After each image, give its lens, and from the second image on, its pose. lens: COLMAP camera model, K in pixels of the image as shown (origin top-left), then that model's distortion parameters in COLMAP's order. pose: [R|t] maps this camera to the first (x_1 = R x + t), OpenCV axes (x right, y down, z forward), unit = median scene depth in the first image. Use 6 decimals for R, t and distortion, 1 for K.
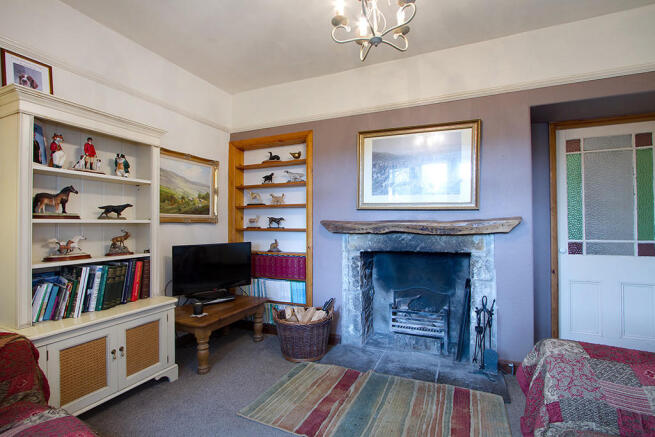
lens RADIAL K [[304.6, 0, 327.4], [0, 304.6, 222.0], [0, 0, 1]] dist [-0.002681, -0.000508]
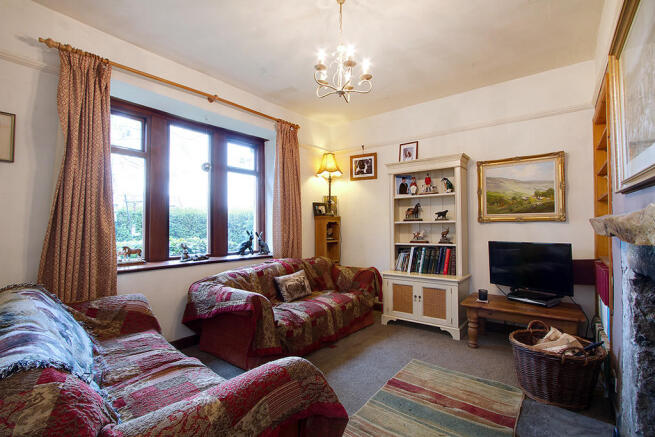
lens RADIAL K [[304.6, 0, 327.9], [0, 304.6, 218.3], [0, 0, 1]] dist [-0.002681, -0.000508]
pose [[-0.235534, -0.027871, -0.971466, 0.970963], [0.012423, 0.999421, -0.031685, 0.023011], [0.971787, -0.019532, -0.235052, 0.802164]]
